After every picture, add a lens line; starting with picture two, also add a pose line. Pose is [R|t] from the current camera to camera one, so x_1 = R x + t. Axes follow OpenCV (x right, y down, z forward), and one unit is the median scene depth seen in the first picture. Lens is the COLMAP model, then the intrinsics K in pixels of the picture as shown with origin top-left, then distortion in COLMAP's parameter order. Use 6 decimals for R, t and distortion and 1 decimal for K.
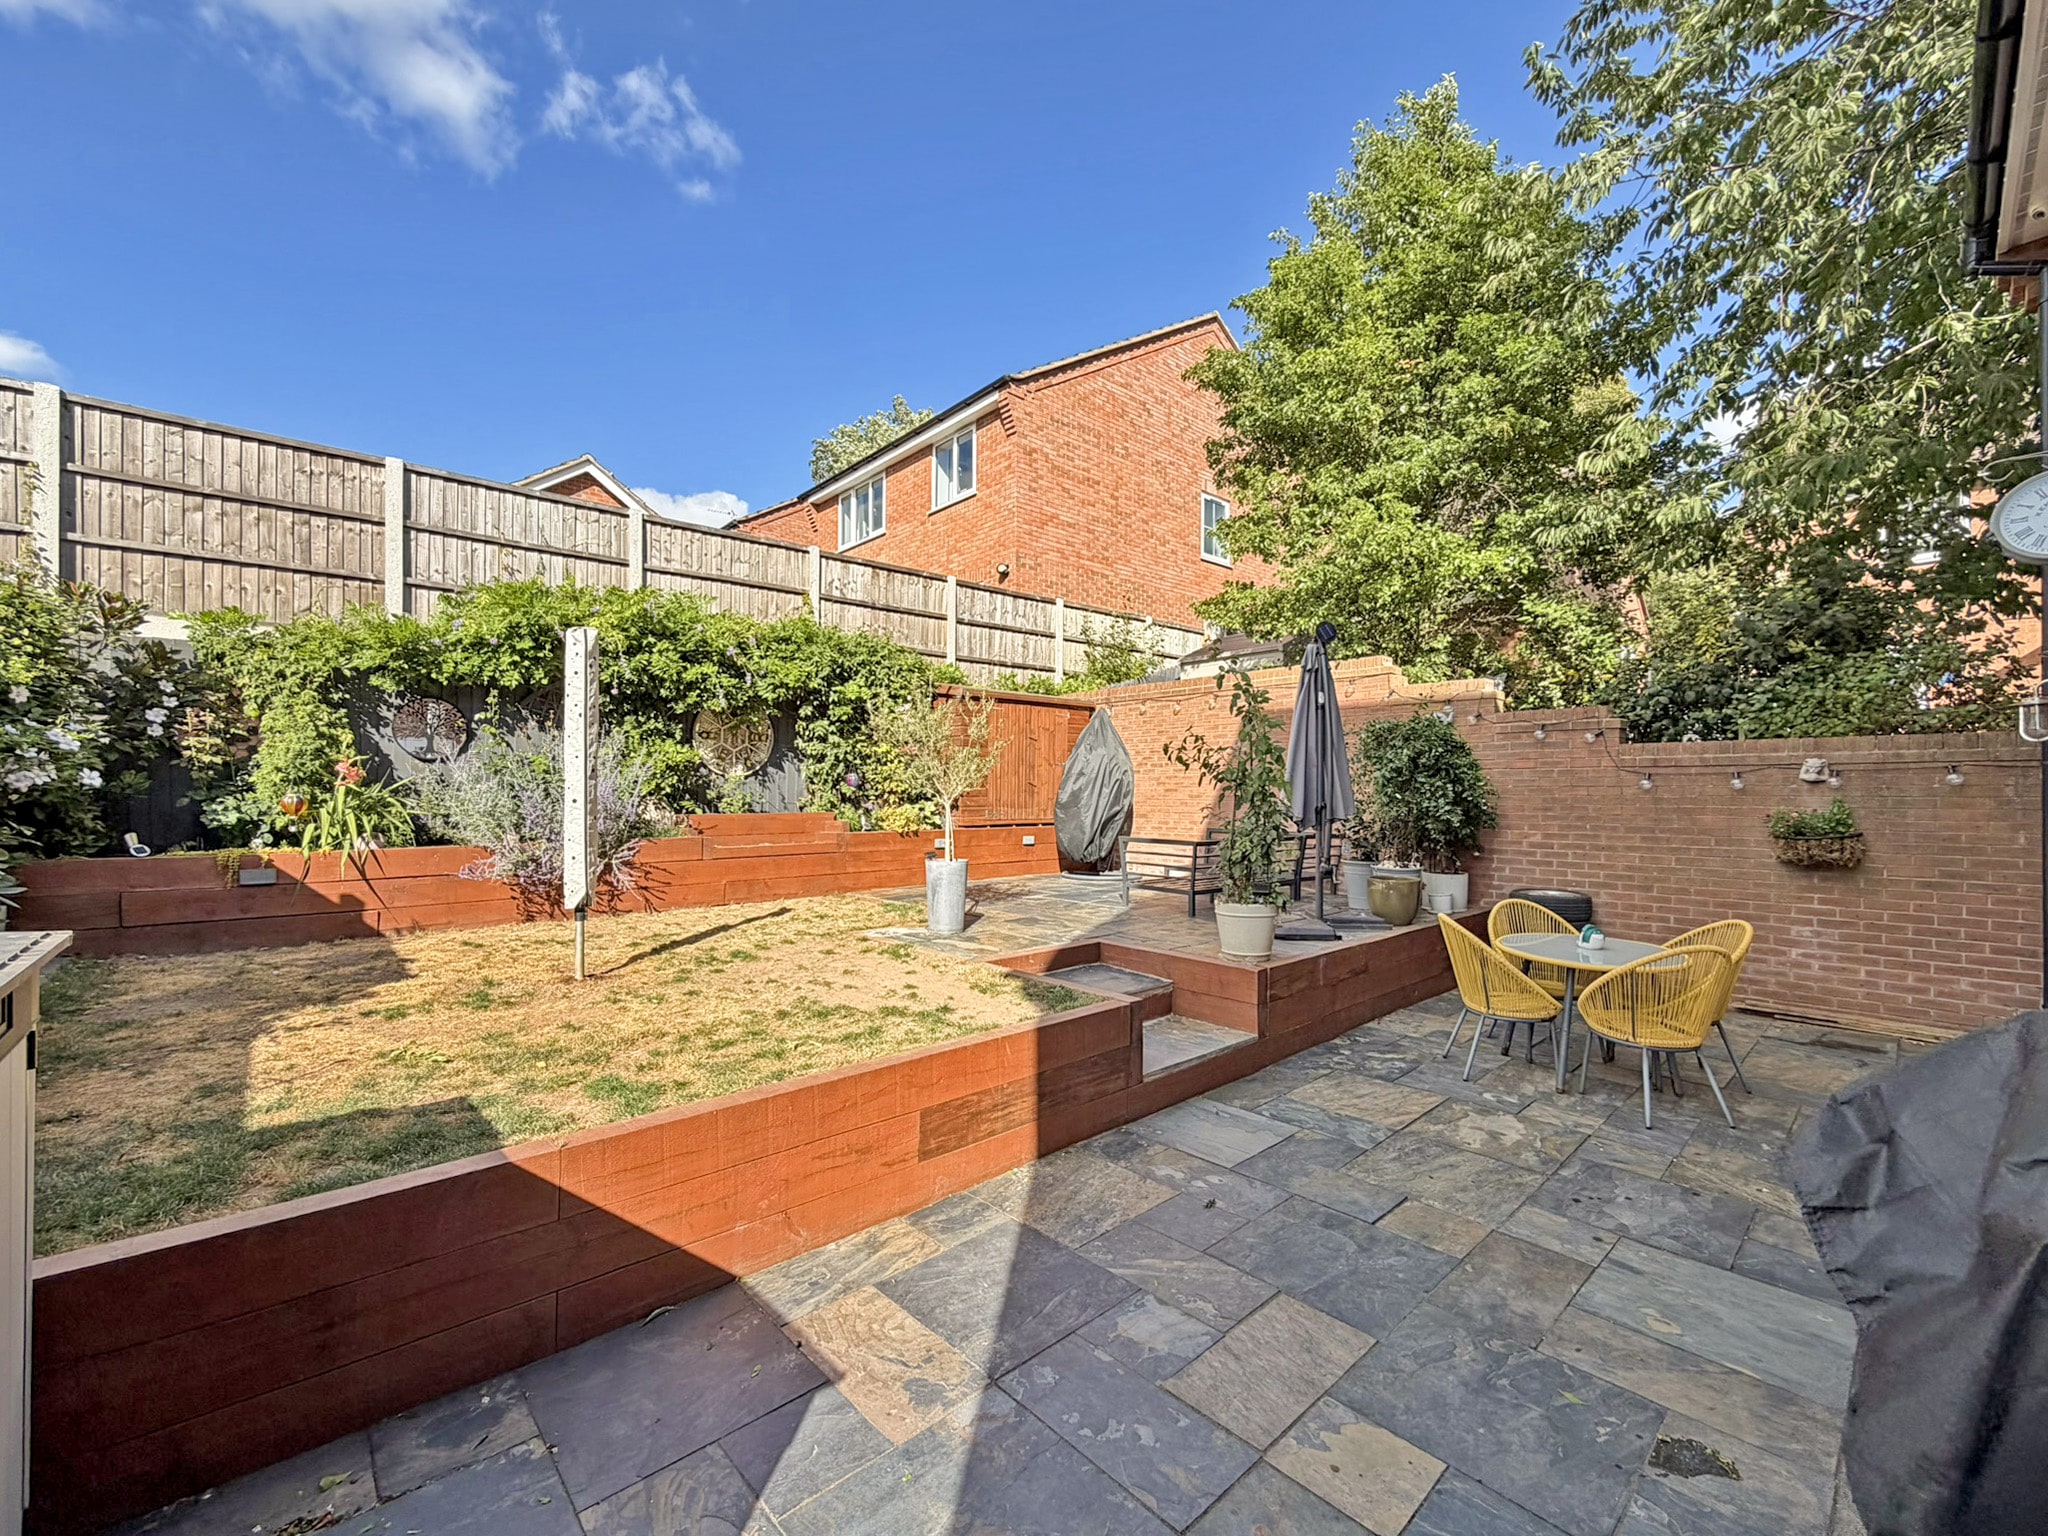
lens RADIAL K [[834.3, 0, 1016.2], [0, 834.3, 798.1], [0, 0, 1]] dist [0.000509, 0.000021]
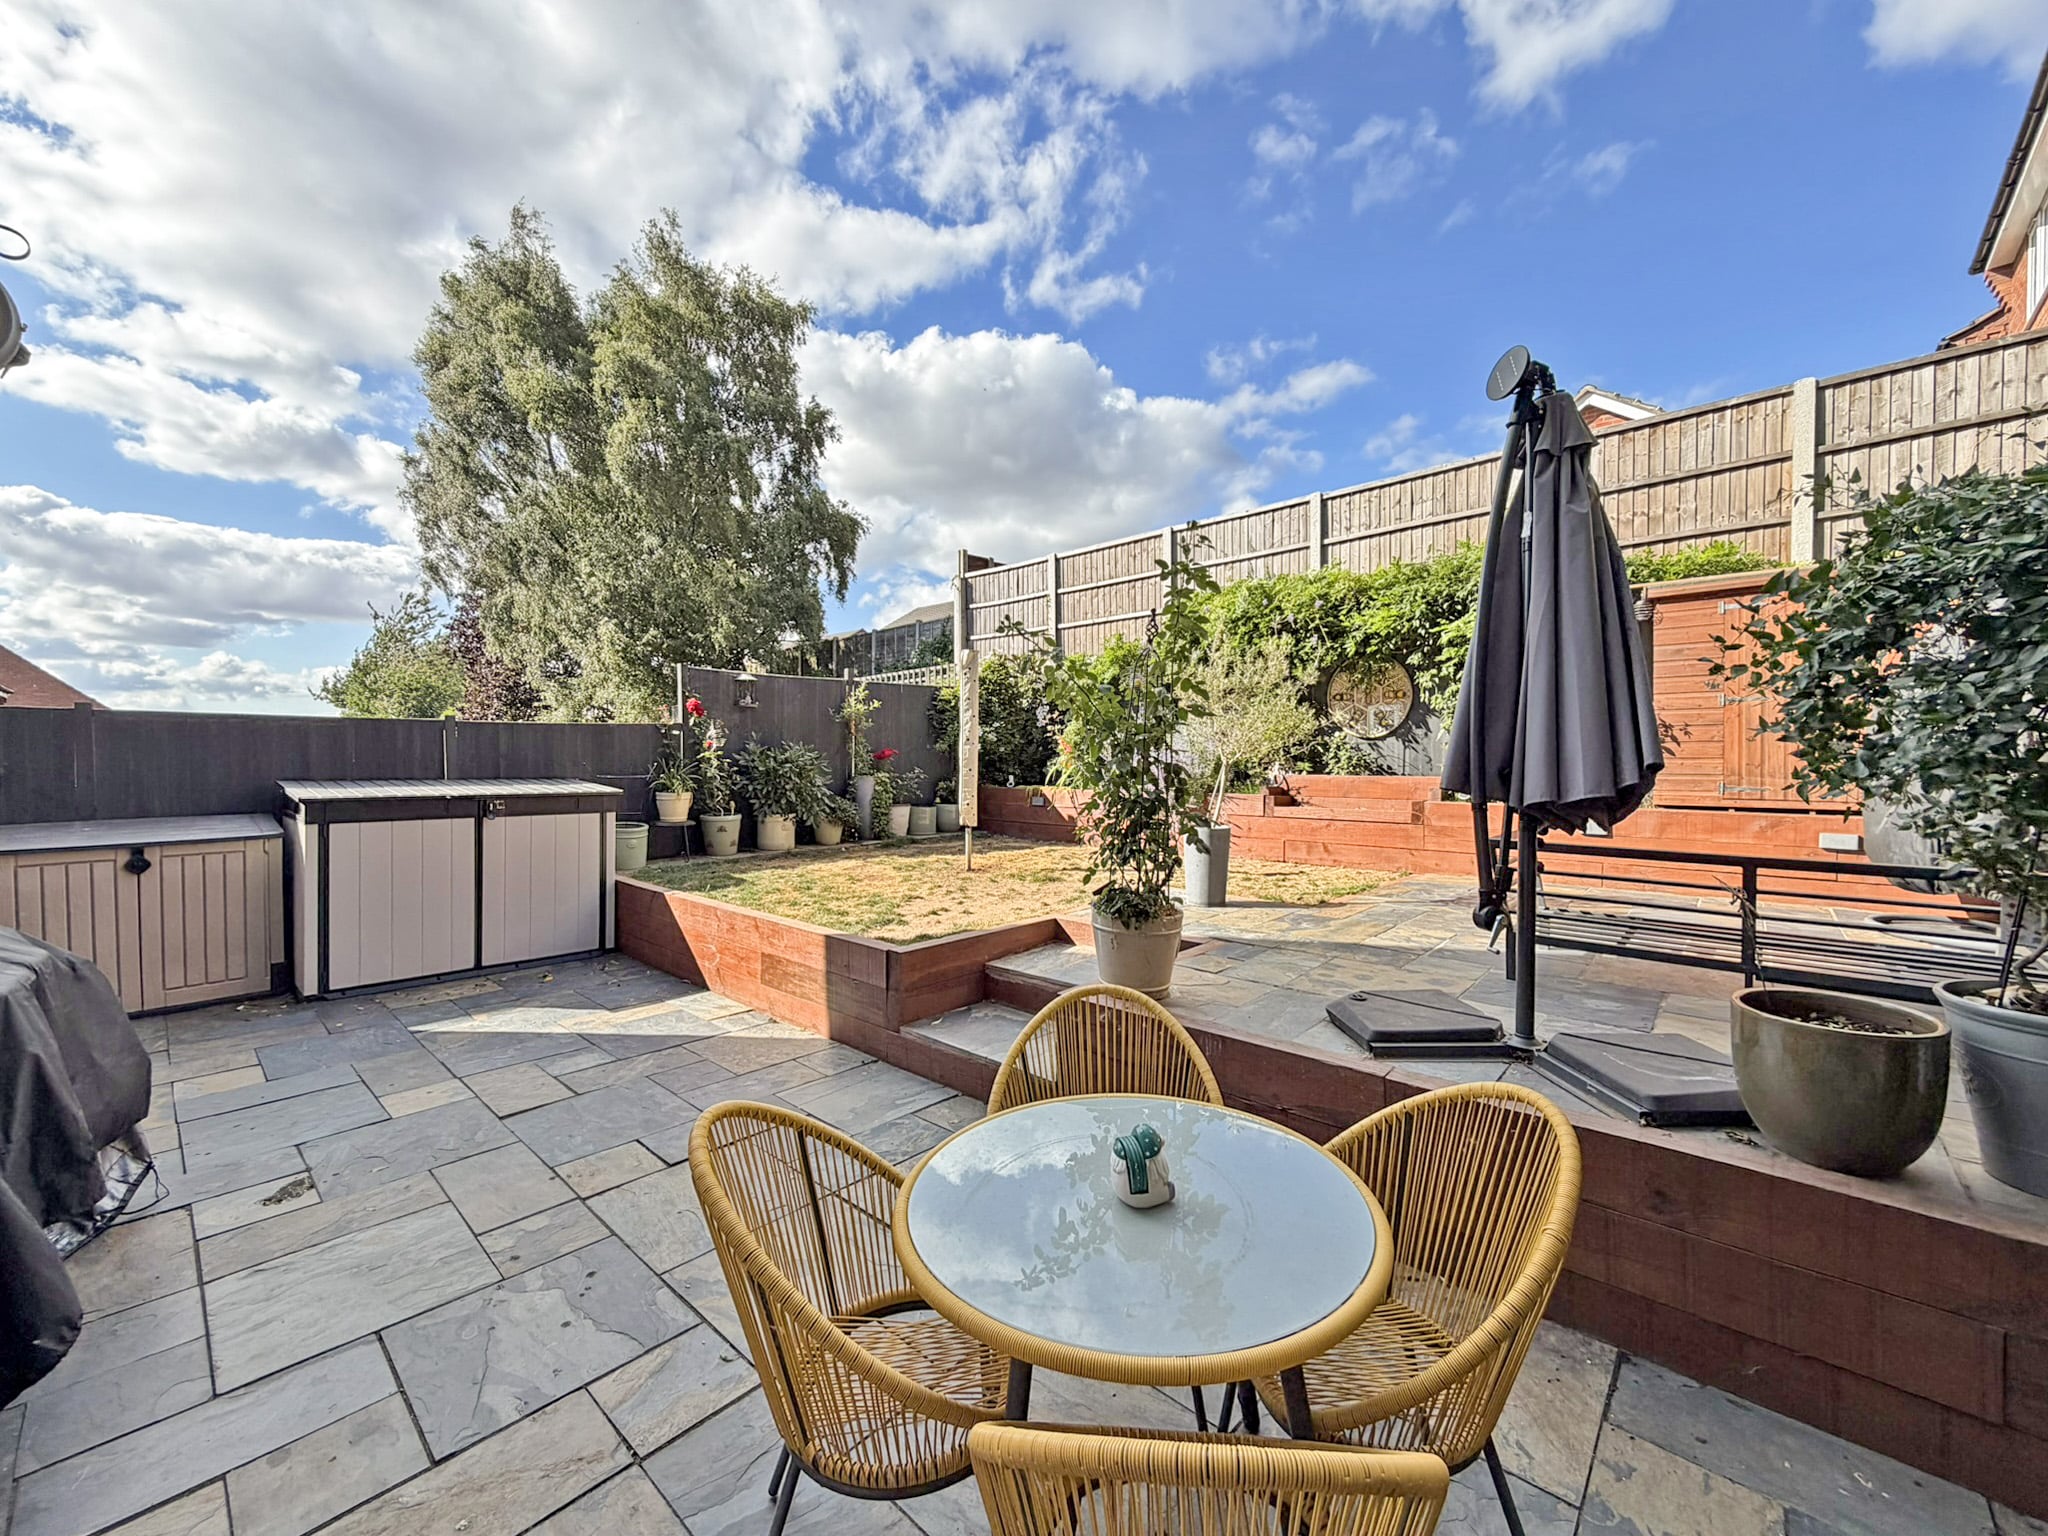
lens RADIAL K [[823.0, 0, 1020.4], [0, 823.0, 767.1], [0, 0, 1]] dist [-0.001094, 0.000117]
pose [[0.080442, 0.010703, -0.996702, 1.738112], [0.004067, 0.999931, 0.011066, 0.007057], [0.996751, -0.004943, 0.080393, 1.597563]]
